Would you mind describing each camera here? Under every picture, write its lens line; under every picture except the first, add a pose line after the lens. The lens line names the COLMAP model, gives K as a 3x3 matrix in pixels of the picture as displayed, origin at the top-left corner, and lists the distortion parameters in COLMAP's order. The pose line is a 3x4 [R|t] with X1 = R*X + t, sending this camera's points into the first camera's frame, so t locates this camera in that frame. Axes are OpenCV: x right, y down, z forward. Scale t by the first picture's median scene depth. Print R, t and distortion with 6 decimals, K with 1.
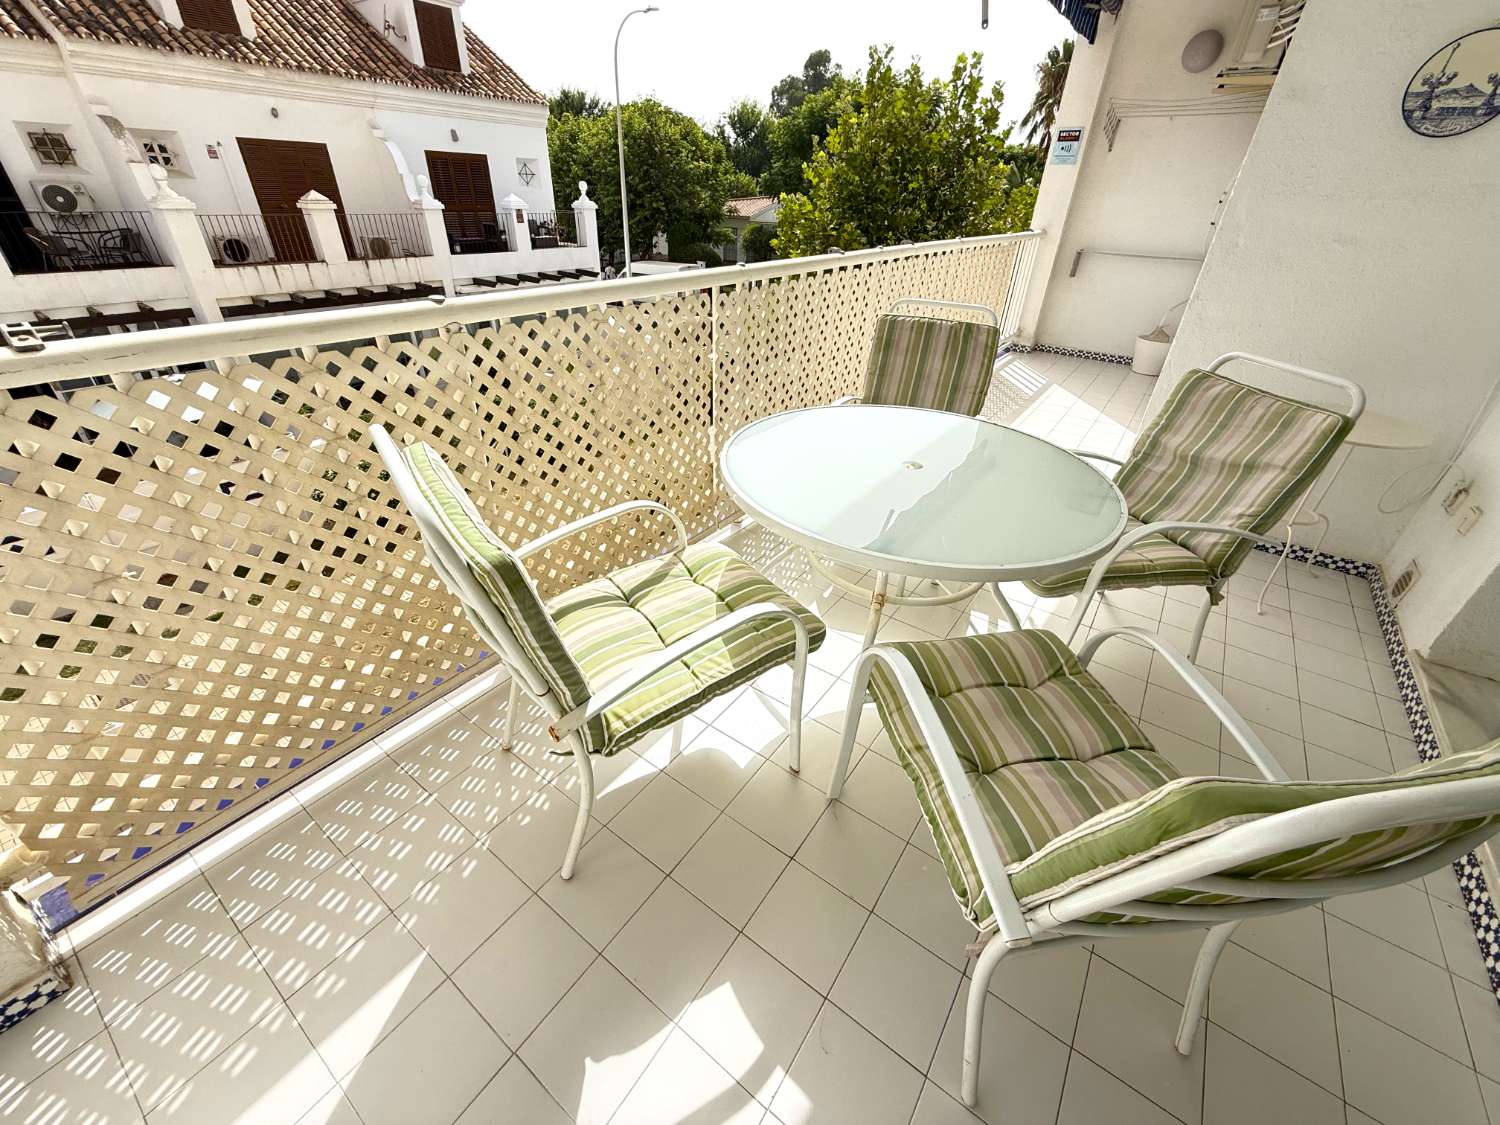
lens RADIAL K [[598.0, 0, 734.6], [0, 598.0, 556.3], [0, 0, 1]] dist [0.000482, -0.000151]
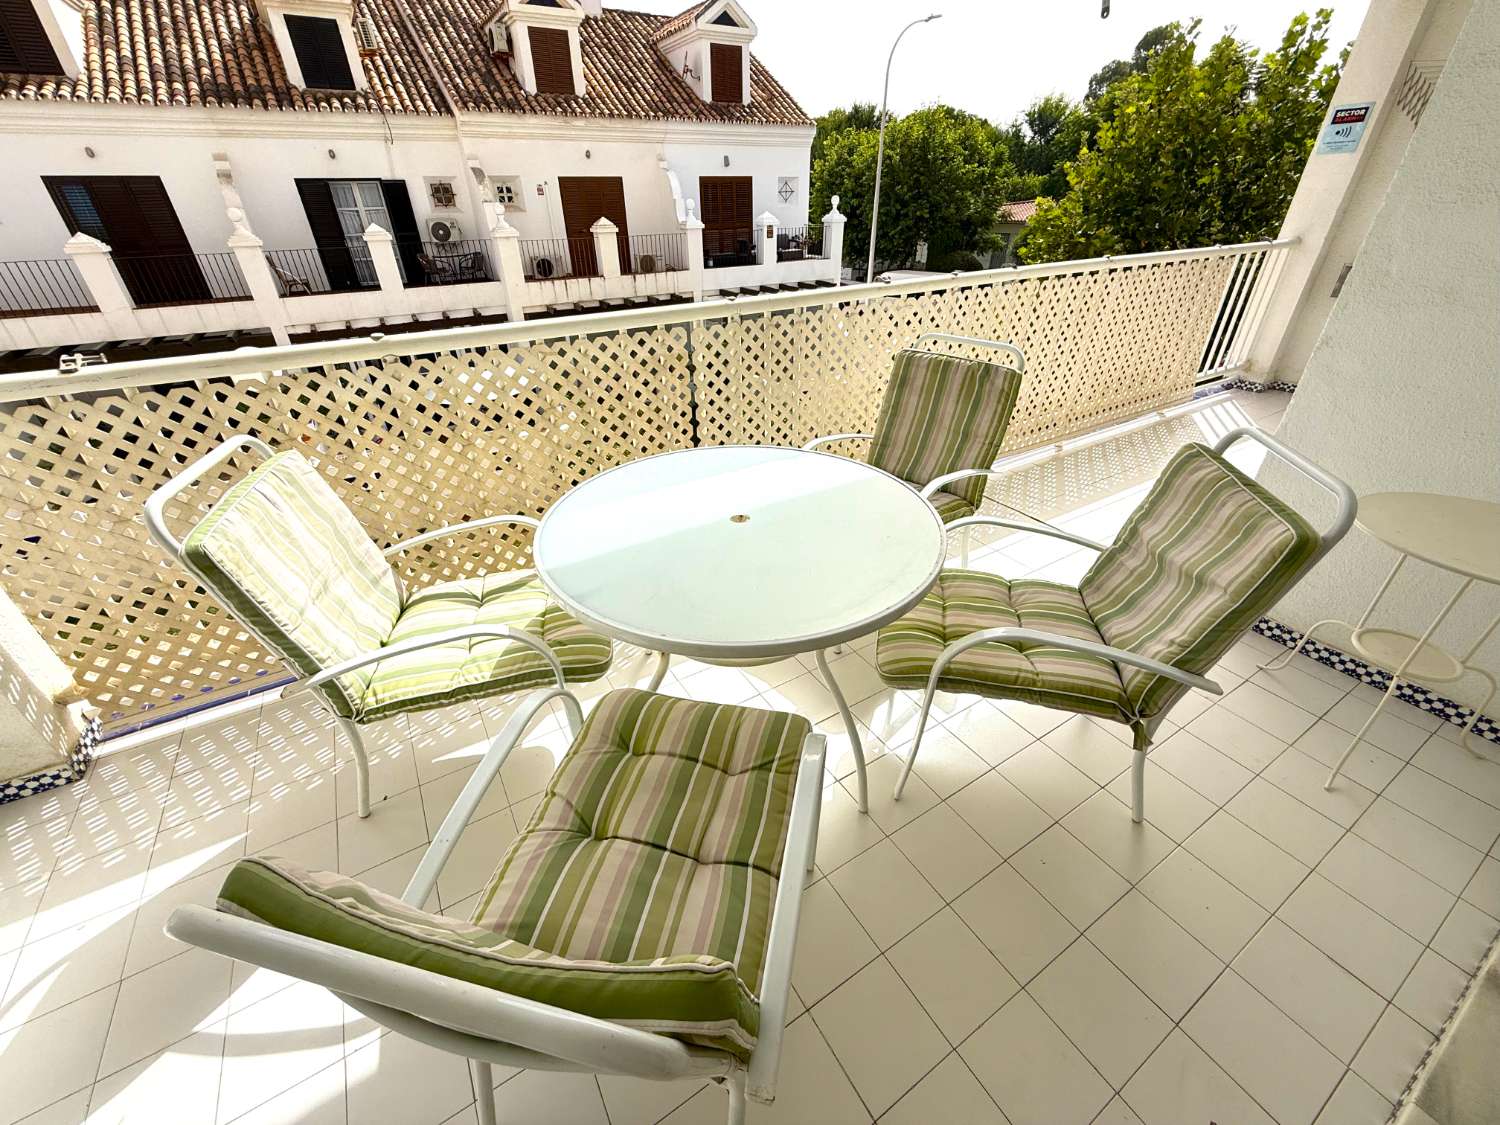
lens RADIAL K [[598.0, 0, 759.5], [0, 598.0, 555.7], [0, 0, 1]] dist [0.000482, -0.000151]
pose [[0.920671, 0.160412, -0.355856, 0.115688], [-0.163598, 0.986296, 0.021342, -0.020056], [0.354403, 0.038568, 0.934297, 0.018978]]
